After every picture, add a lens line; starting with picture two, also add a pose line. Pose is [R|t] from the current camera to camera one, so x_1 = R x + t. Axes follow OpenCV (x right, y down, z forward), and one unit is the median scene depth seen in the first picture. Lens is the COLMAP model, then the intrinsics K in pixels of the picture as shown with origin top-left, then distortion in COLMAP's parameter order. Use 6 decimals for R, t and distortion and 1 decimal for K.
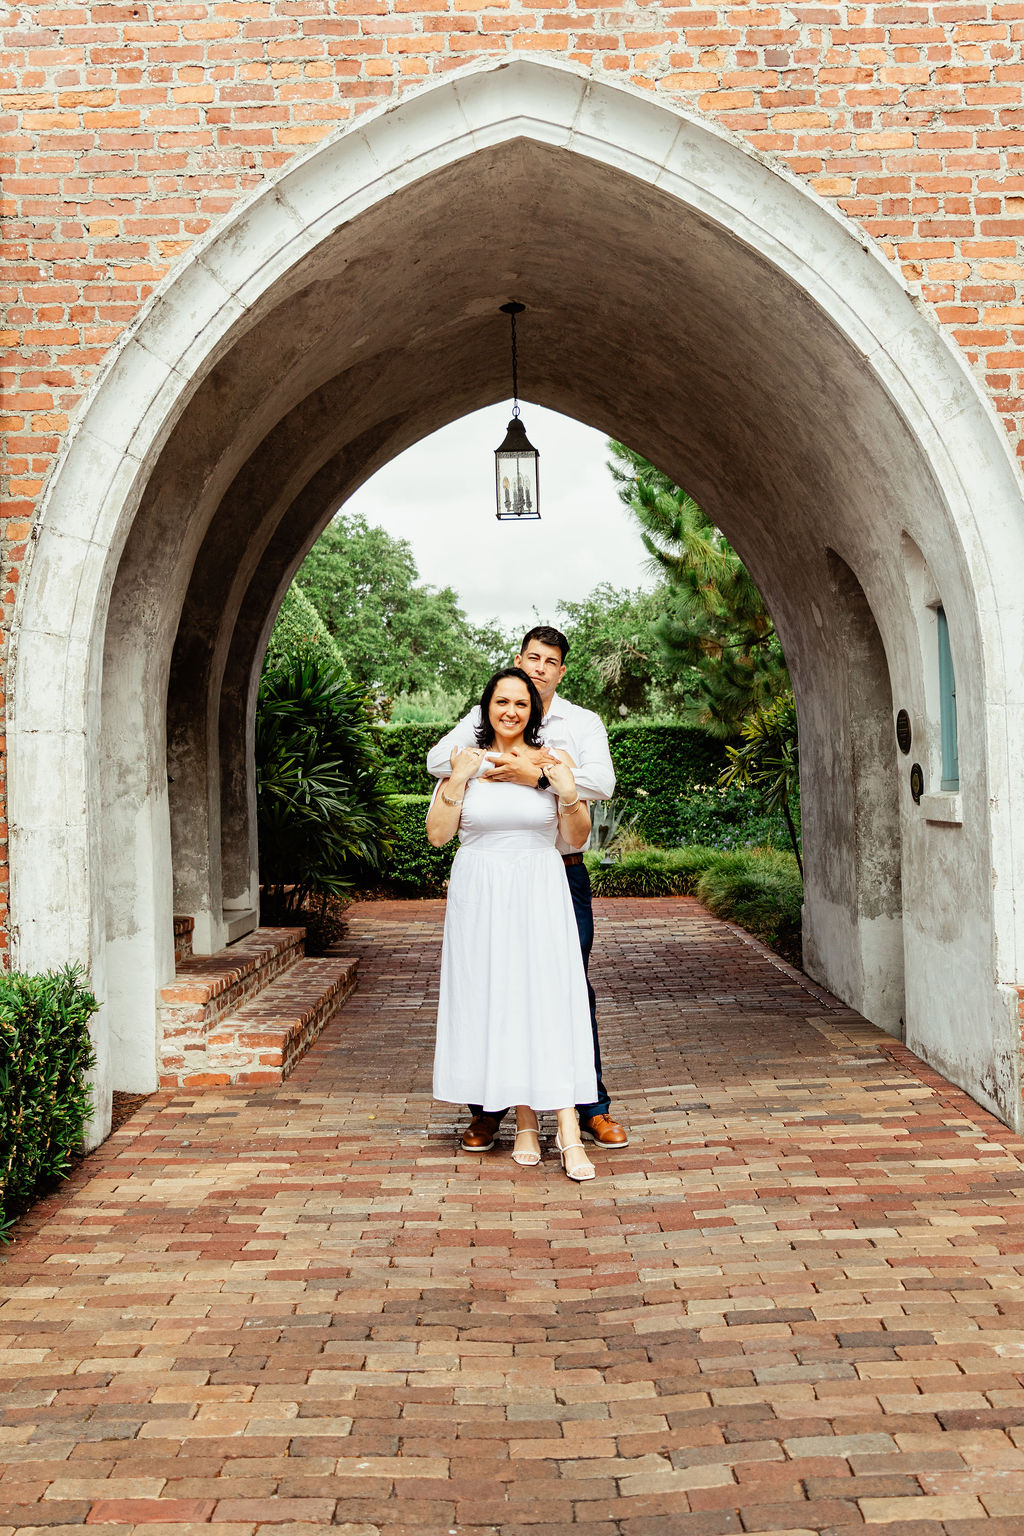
lens RADIAL K [[1858.8, 0, 512.0], [0, 1858.8, 768.0], [0, 0, 1]] dist [-0.029813, 0.016405]
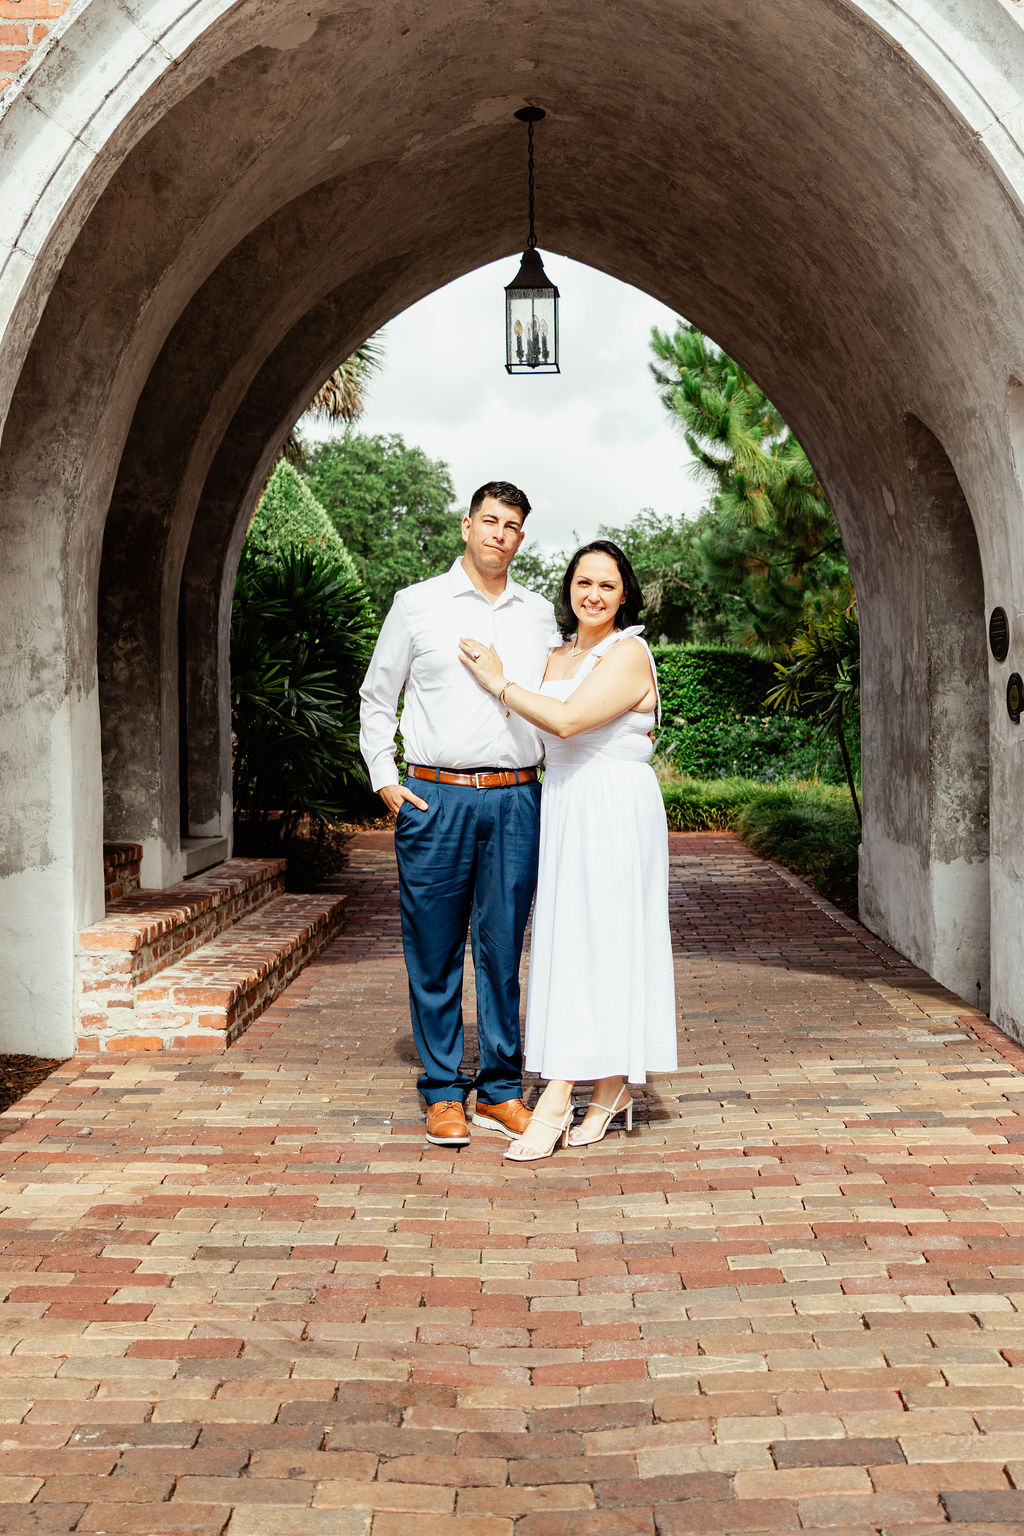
lens RADIAL K [[1858.8, 0, 512.0], [0, 1858.8, 768.0], [0, 0, 1]] dist [-0.029813, 0.016405]
pose [[0.999602, 0.018997, -0.020875, 0.018776], [-0.018221, 0.999157, 0.036777, 0.014756], [0.021556, -0.036382, 0.999105, 0.211372]]
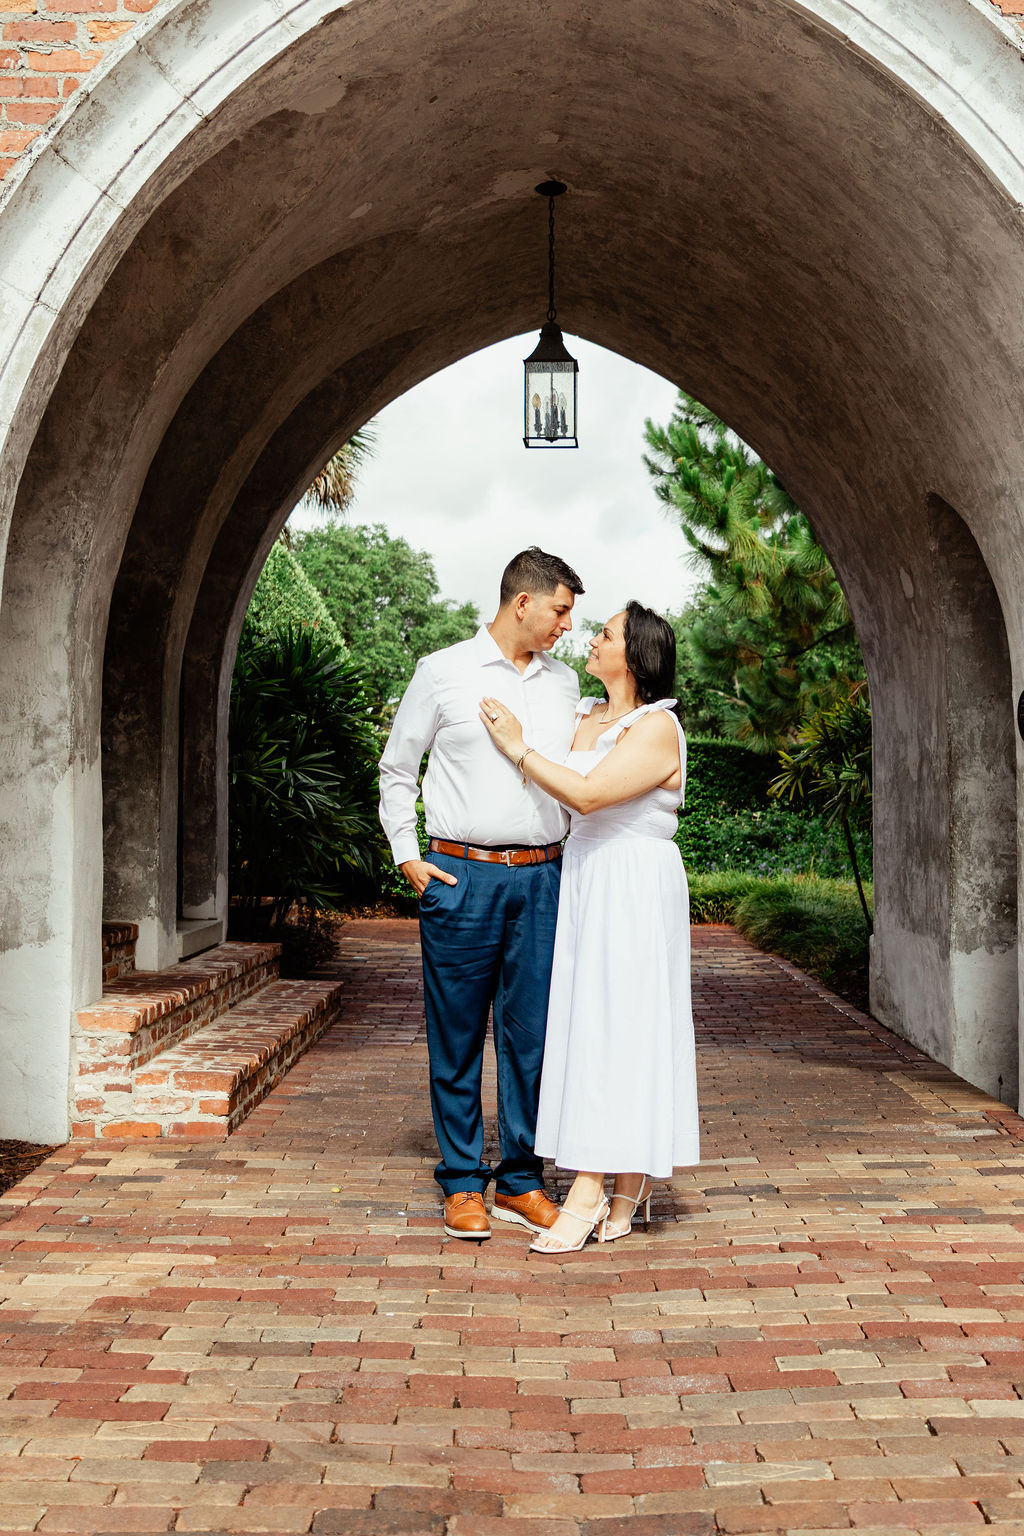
lens RADIAL K [[1877.8, 0, 518.0], [0, 1877.8, 749.2], [0, 0, 1]] dist [-0.035405, 0.035472]
pose [[0.999484, 0.031428, -0.006675, -0.001287], [-0.031585, 0.999193, -0.024834, 0.024312], [0.005889, 0.025032, 0.999669, 0.229641]]
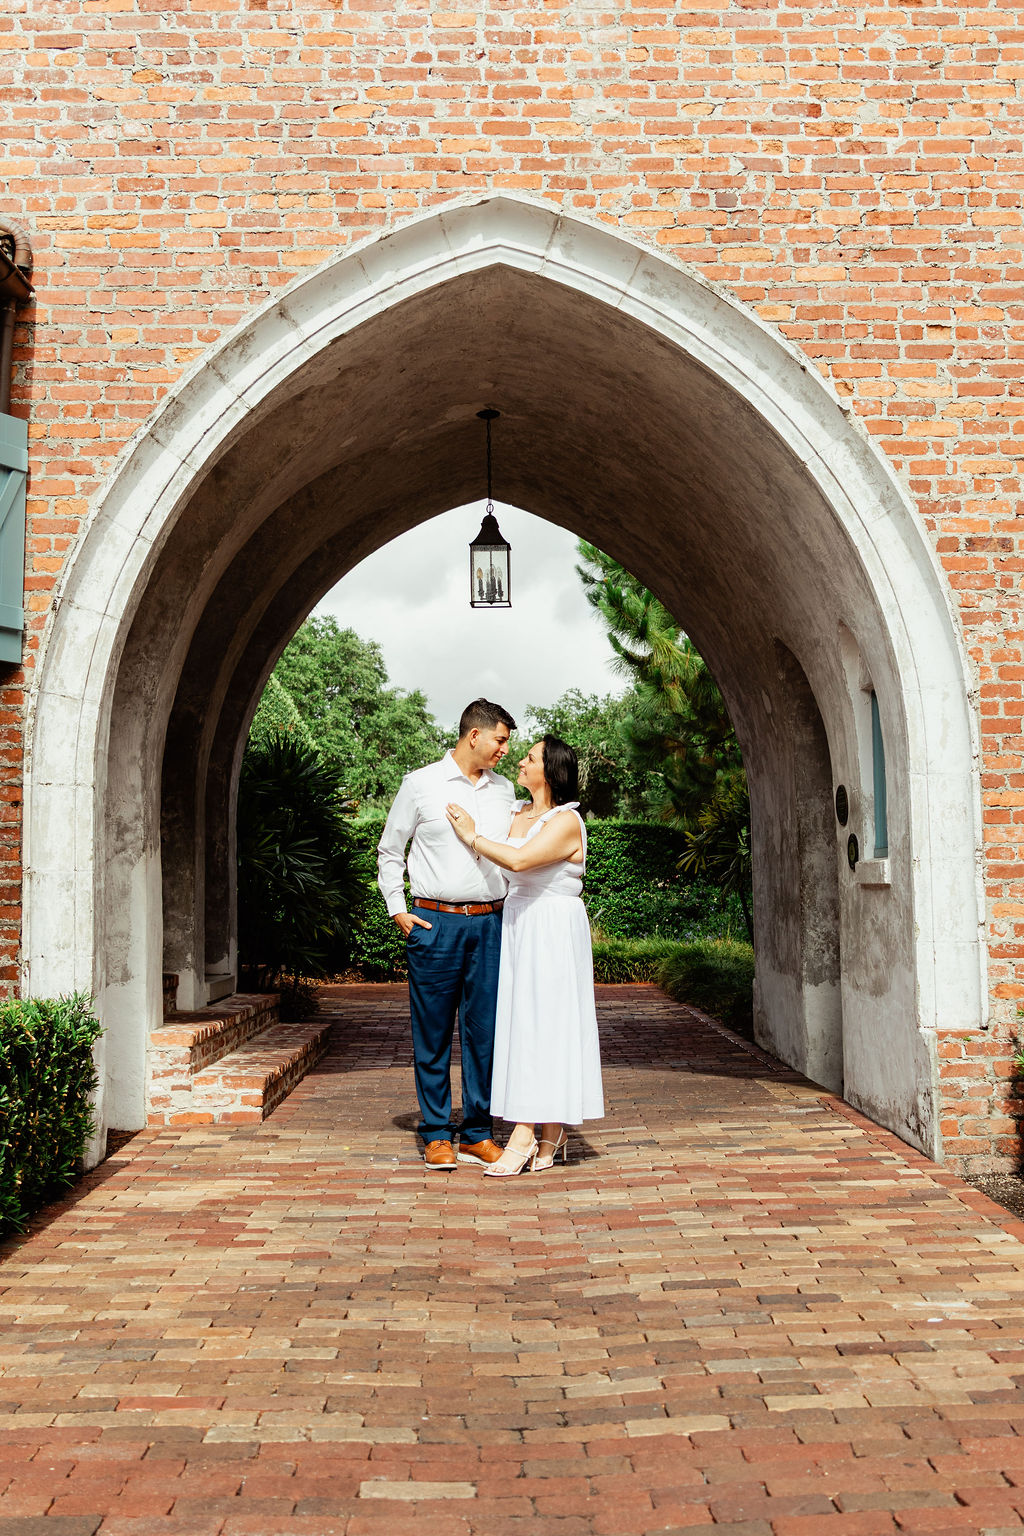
lens RADIAL K [[1886.8, 0, 519.6], [0, 1886.8, 753.0], [0, 0, 1]] dist [-0.023495, -0.007956]
pose [[0.999642, 0.016416, 0.021122, -0.001789], [-0.014973, 0.997655, -0.066786, 0.030394], [-0.022169, 0.066446, 0.997544, -0.115061]]
